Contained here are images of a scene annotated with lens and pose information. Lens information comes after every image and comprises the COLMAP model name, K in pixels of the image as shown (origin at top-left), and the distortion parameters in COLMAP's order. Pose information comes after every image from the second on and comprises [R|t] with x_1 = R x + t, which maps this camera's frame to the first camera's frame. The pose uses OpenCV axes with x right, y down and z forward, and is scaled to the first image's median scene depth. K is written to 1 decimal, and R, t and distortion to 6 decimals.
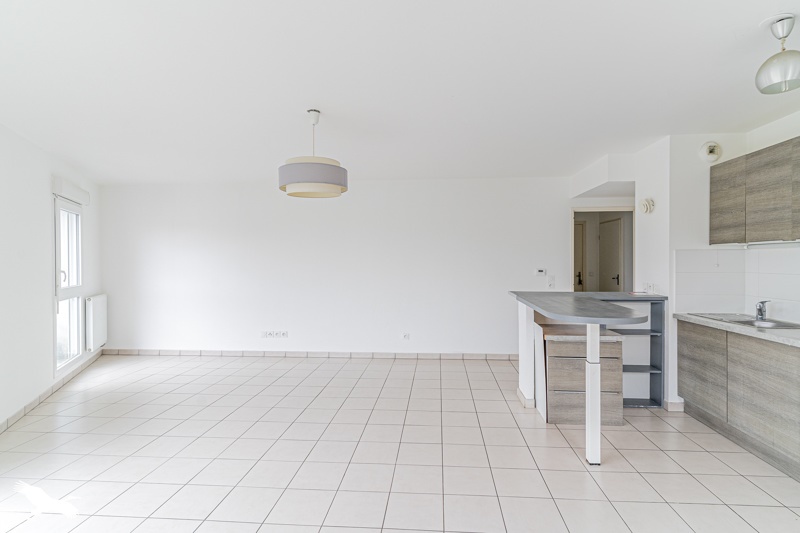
lens RADIAL K [[419.4, 0, 402.9], [0, 419.4, 260.2], [0, 0, 1]] dist [-0.001401, -0.000862]
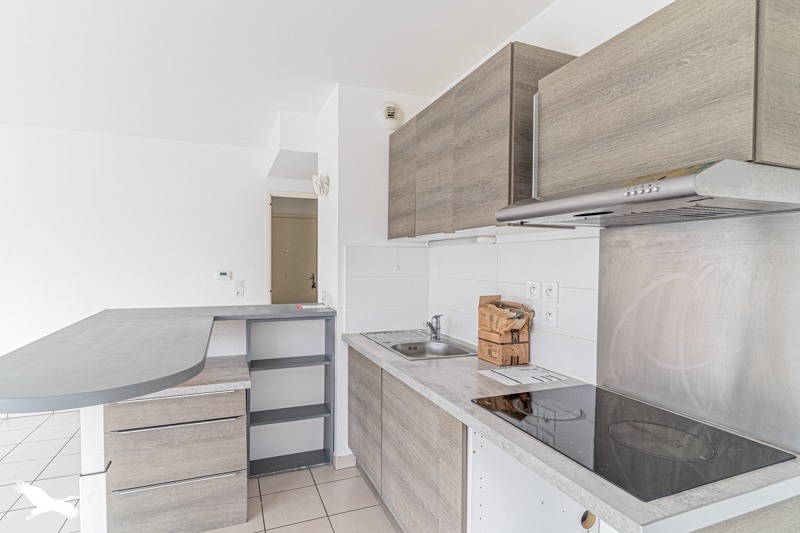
lens RADIAL K [[397.3, 0, 400.0], [0, 397.3, 266.5], [0, 0, 1]] dist [-0.001016, -0.000103]
pose [[0.909935, -0.002584, 0.414742, 0.460617], [-0.004887, 0.999844, 0.016952, -0.001077], [-0.414722, -0.017452, 0.909781, 0.346258]]
